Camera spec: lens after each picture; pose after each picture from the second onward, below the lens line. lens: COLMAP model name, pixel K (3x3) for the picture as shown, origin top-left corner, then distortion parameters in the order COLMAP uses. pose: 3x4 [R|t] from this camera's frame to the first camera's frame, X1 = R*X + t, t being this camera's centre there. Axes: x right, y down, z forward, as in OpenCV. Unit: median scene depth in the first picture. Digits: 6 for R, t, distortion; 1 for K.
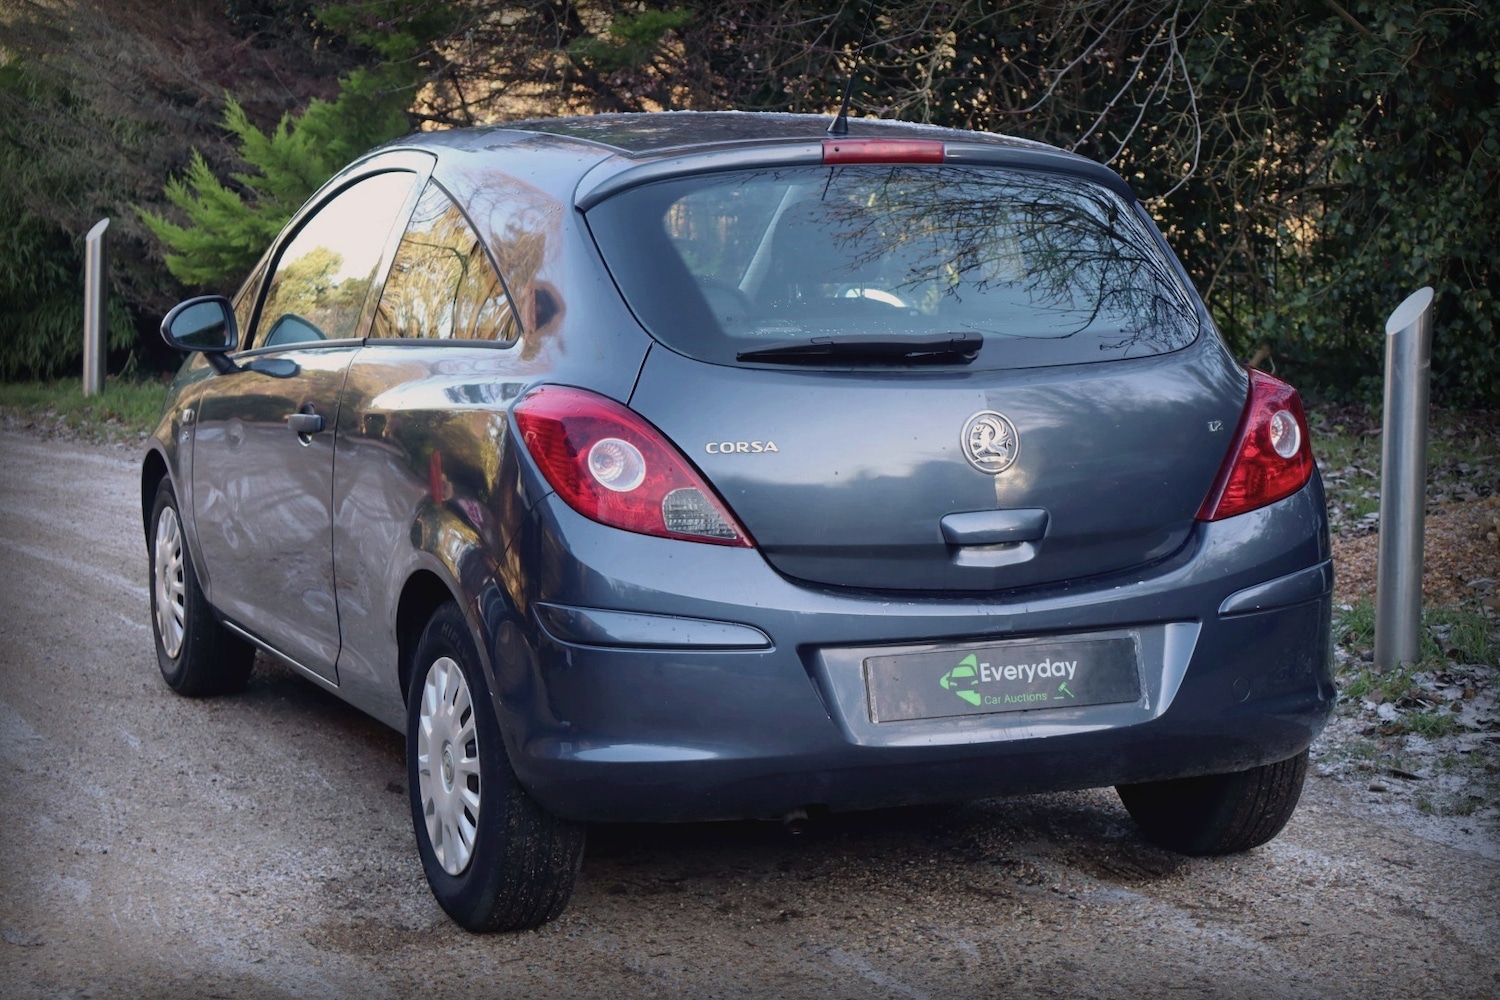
lens RADIAL K [[2987.2, 0, 755.7], [0, 2987.2, 499.8], [0, 0, 1]] dist [-0.006782, 0.000000]
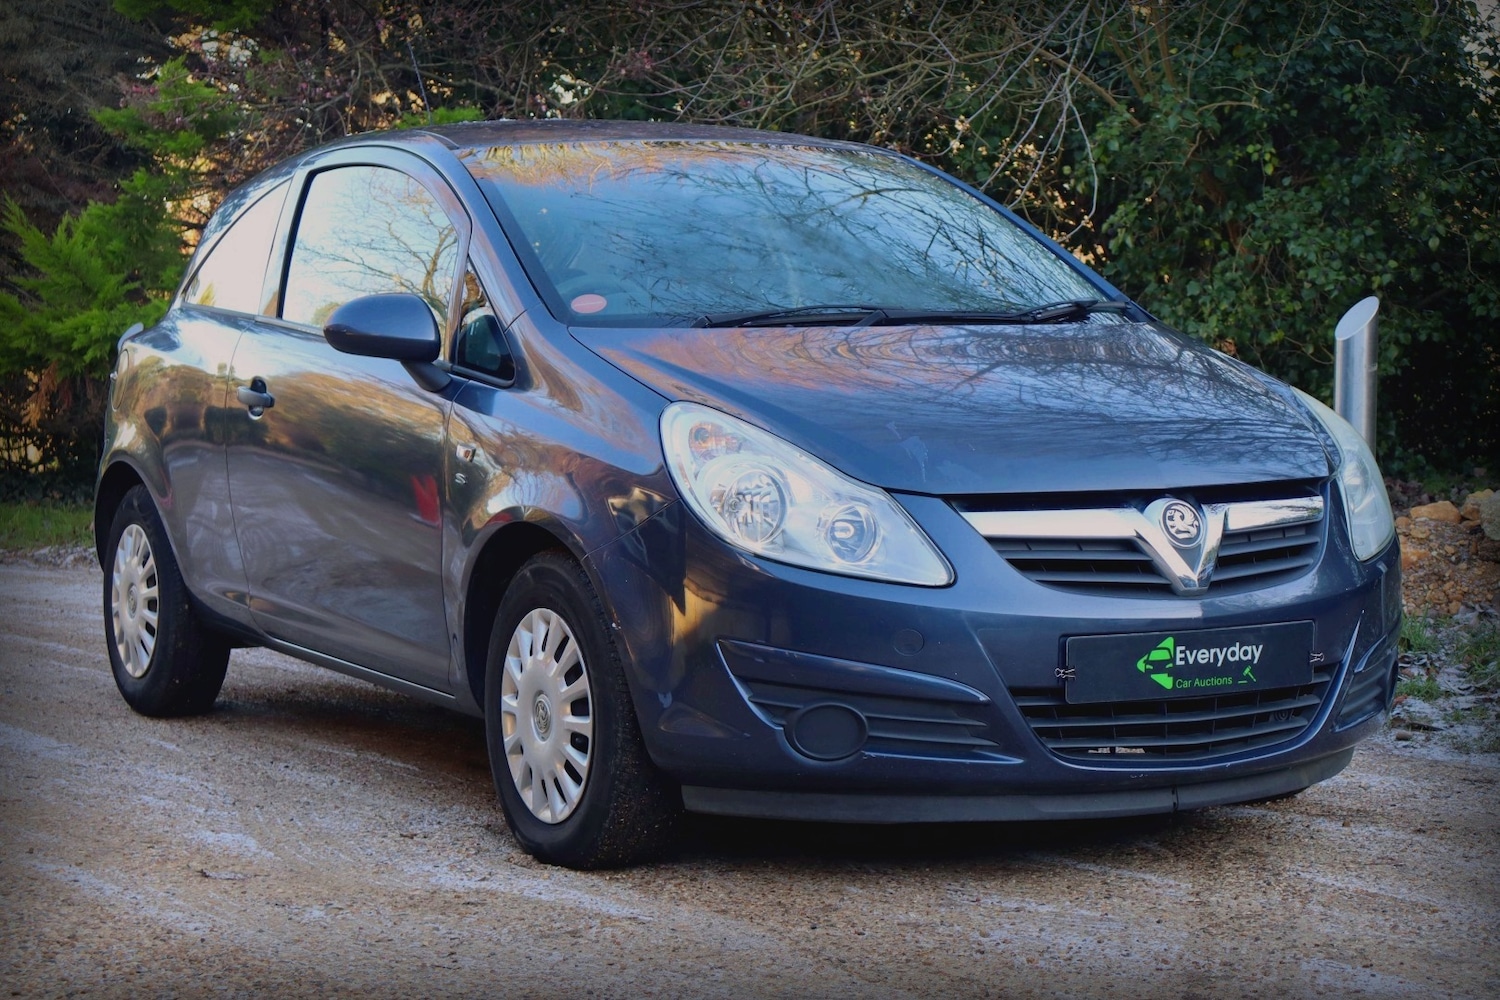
lens RADIAL K [[2987.2, 0, 757.8], [0, 2987.2, 501.4], [0, 0, 1]] dist [-0.006782, 0.000000]
pose [[0.987553, -0.015145, 0.156557, -0.207814], [0.025067, 0.997786, -0.061597, 0.078955], [-0.155277, 0.064755, 0.985746, -0.024582]]
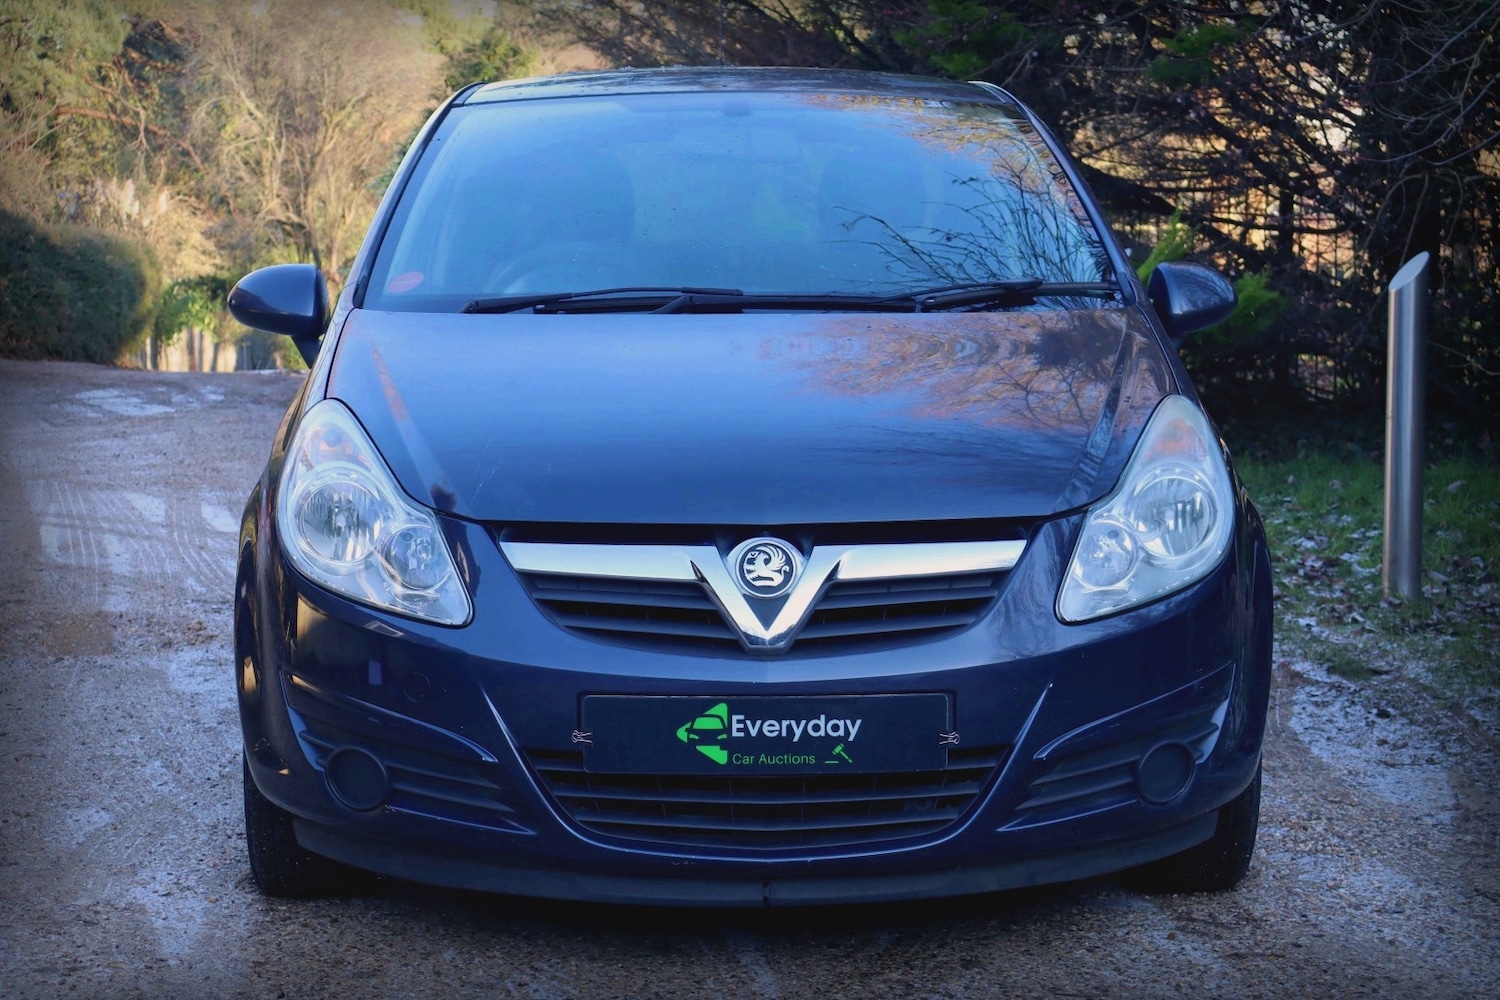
lens RADIAL K [[2987.2, 0, 763.1], [0, 2987.2, 503.2], [0, 0, 1]] dist [-0.006782, 0.000000]
pose [[0.951649, 0.031921, -0.305523, 0.286759], [-0.040501, 0.998942, -0.021783, 0.033575], [0.304505, 0.033104, 0.951935, 0.124079]]
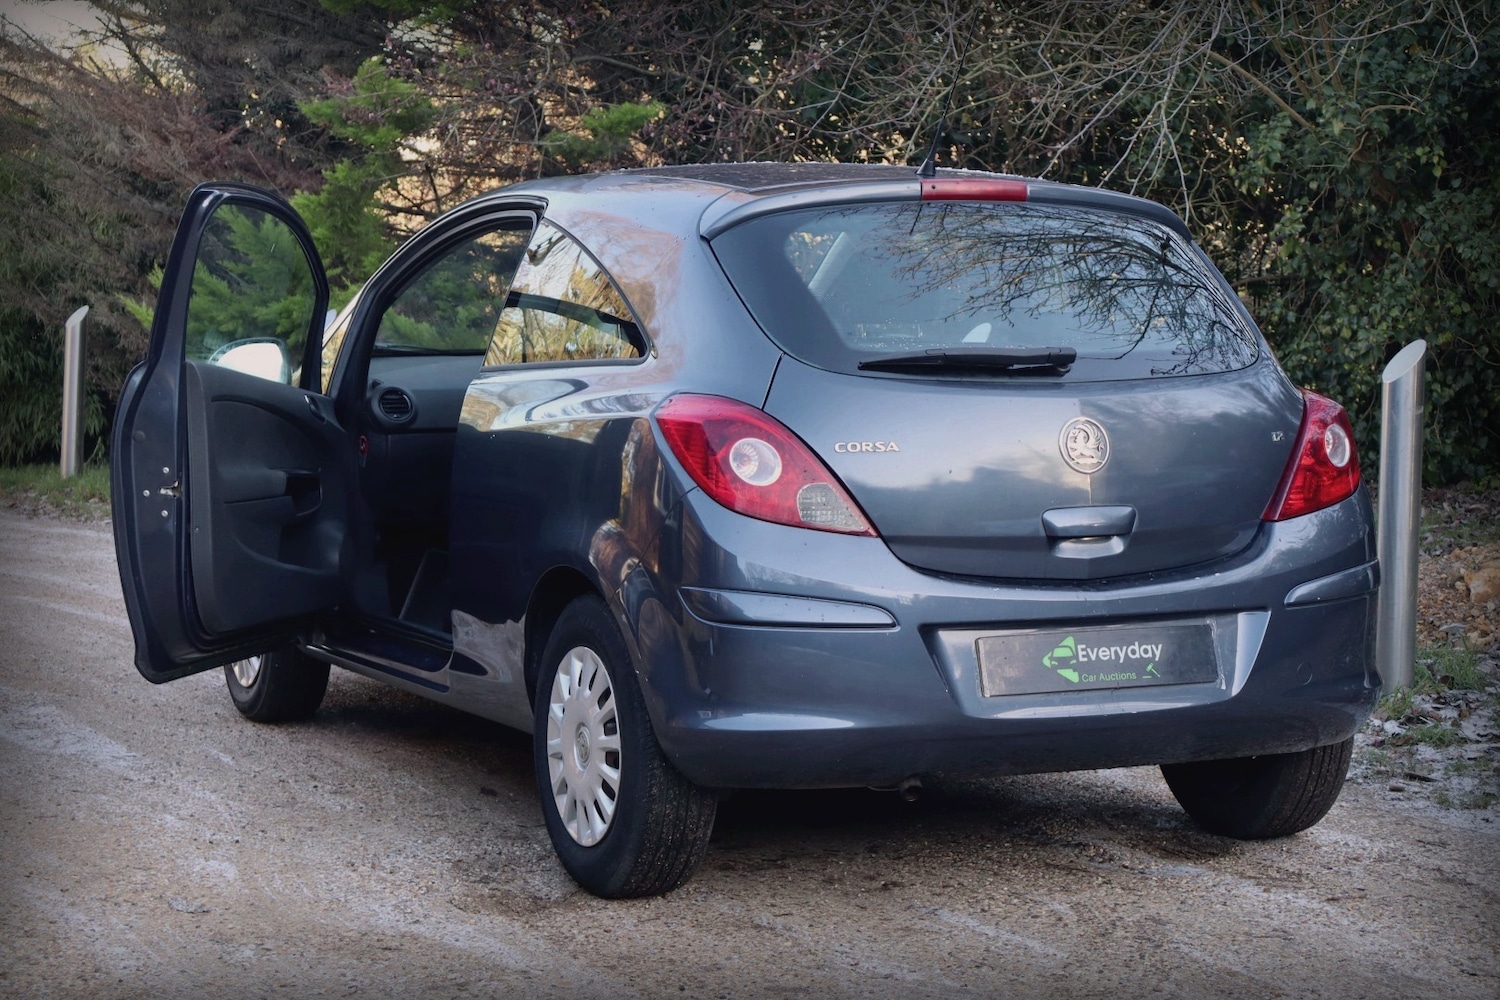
lens RADIAL K [[2987.2, 0, 755.9], [0, 2987.2, 488.6], [0, 0, 1]] dist [-0.006782, 0.000000]
pose [[0.999031, 0.001813, 0.043970, -0.082669], [0.000232, 0.998920, -0.046470, 0.043158], [-0.044006, 0.046435, 0.997952, -0.090024]]
